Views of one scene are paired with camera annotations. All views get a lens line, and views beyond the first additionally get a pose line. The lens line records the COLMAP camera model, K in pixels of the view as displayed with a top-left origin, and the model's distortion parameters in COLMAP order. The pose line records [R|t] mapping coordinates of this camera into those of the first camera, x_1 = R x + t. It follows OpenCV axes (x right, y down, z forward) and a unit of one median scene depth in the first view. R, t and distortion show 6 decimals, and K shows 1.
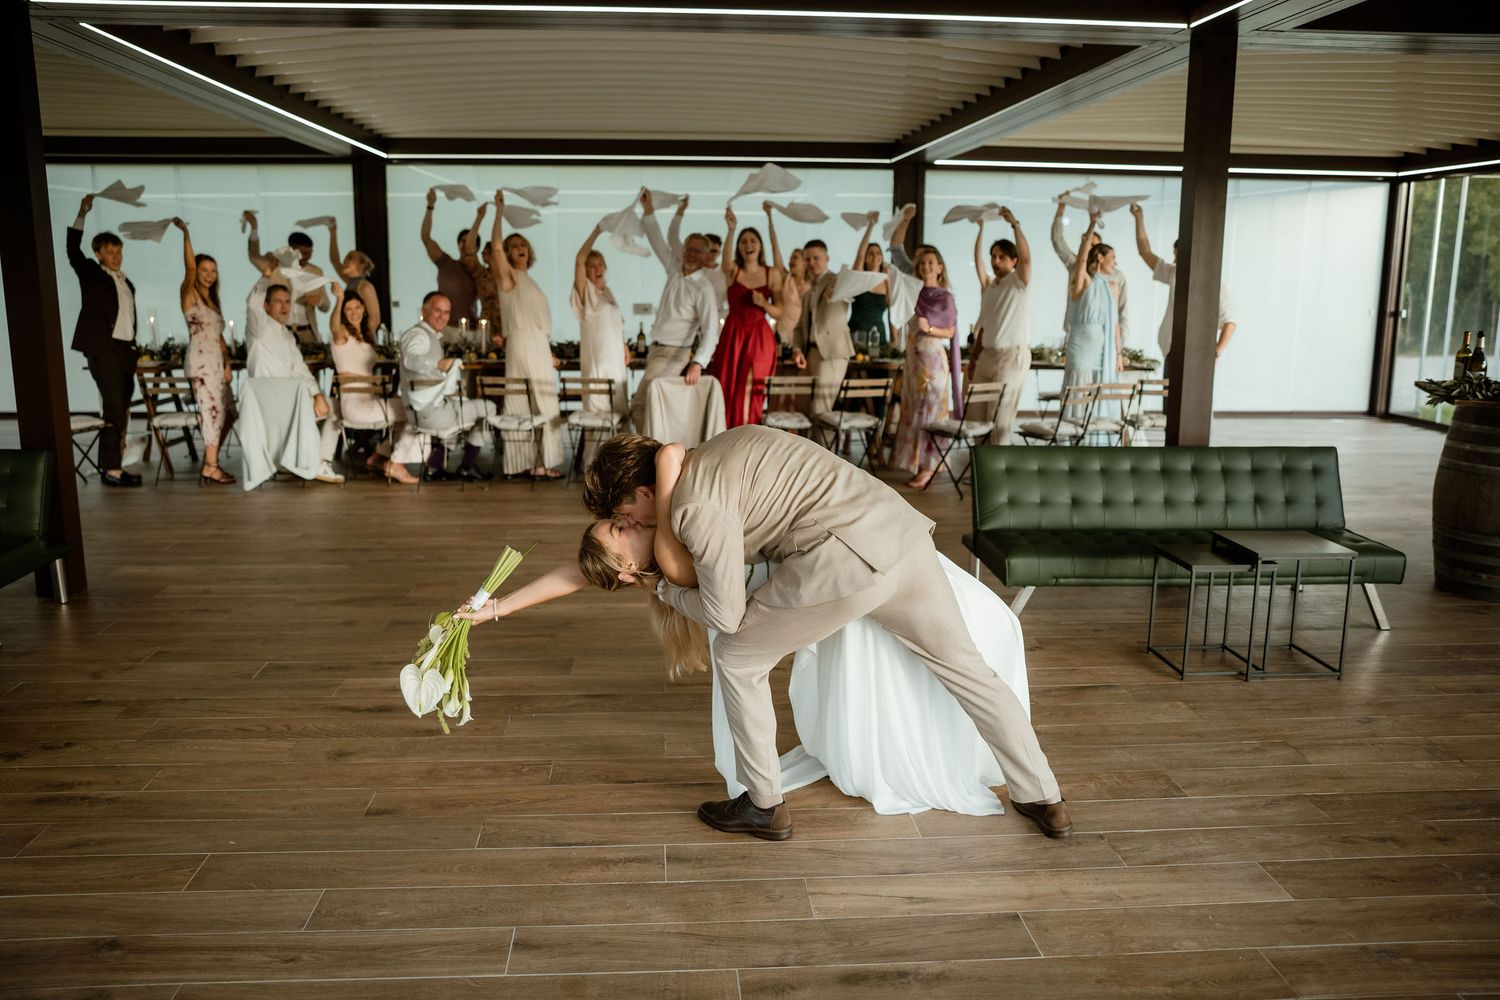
lens RADIAL K [[1222.0, 0, 750.0], [0, 1222.0, 500.0], [0, 0, 1]] dist [-0.144517, 0.142125]
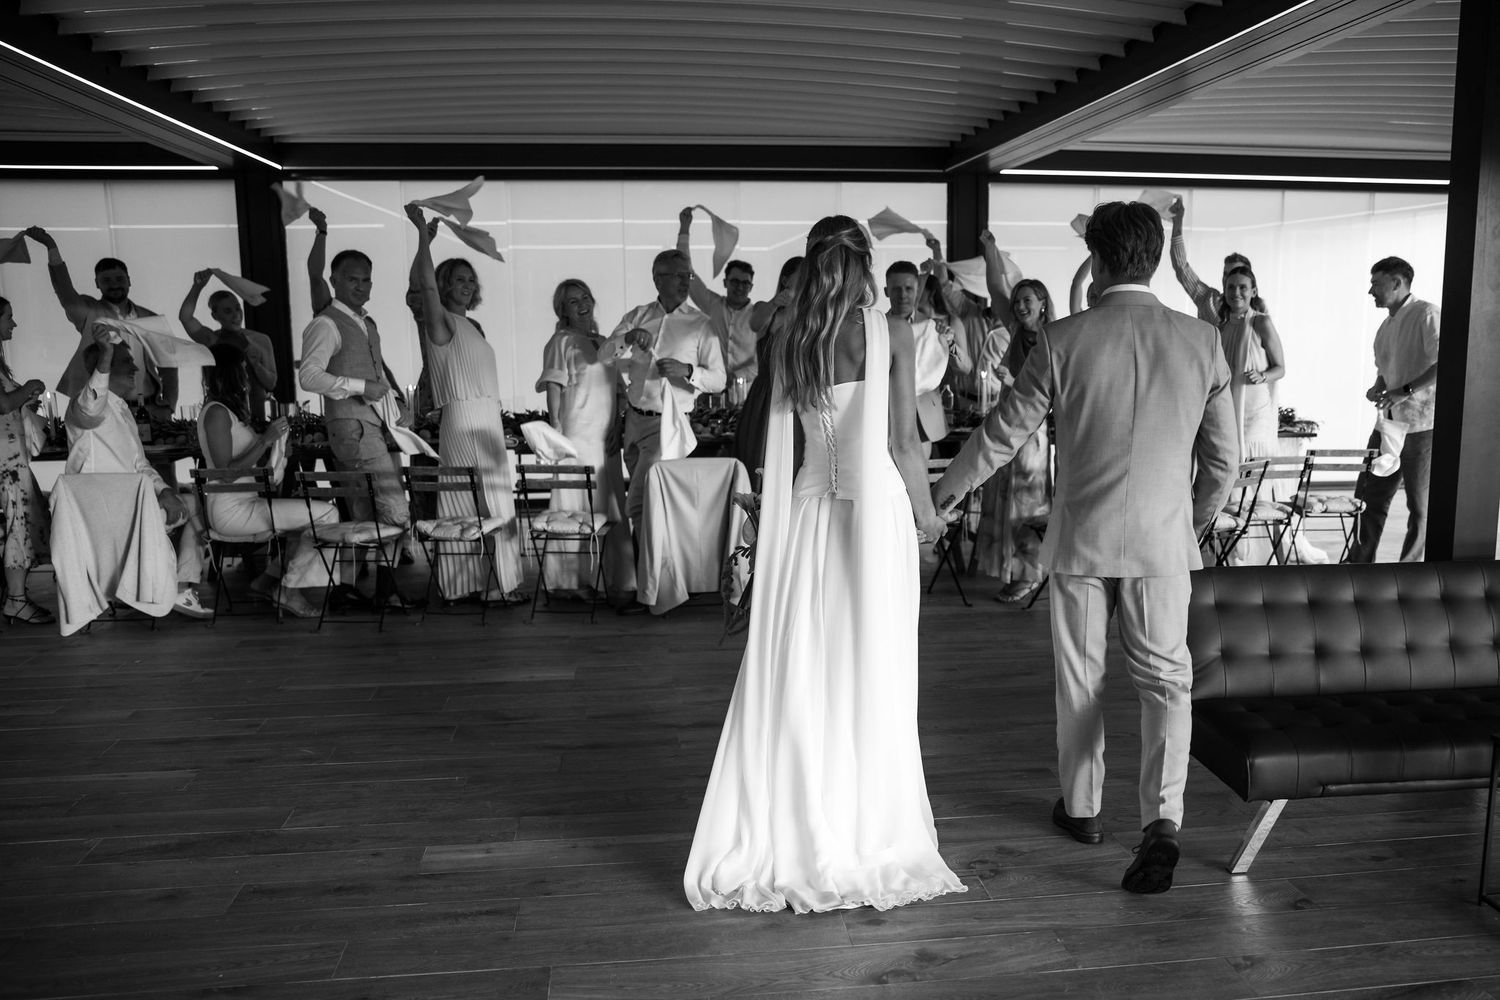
lens RADIAL K [[1237.0, 0, 809.6], [0, 1237.0, 543.9], [0, 0, 1]] dist [-0.148758, 0.144806]
pose [[0.997289, -0.024813, 0.069278, -0.037829], [0.025499, 0.999634, -0.009034, -0.043553], [-0.069029, 0.010776, 0.997556, 0.276822]]
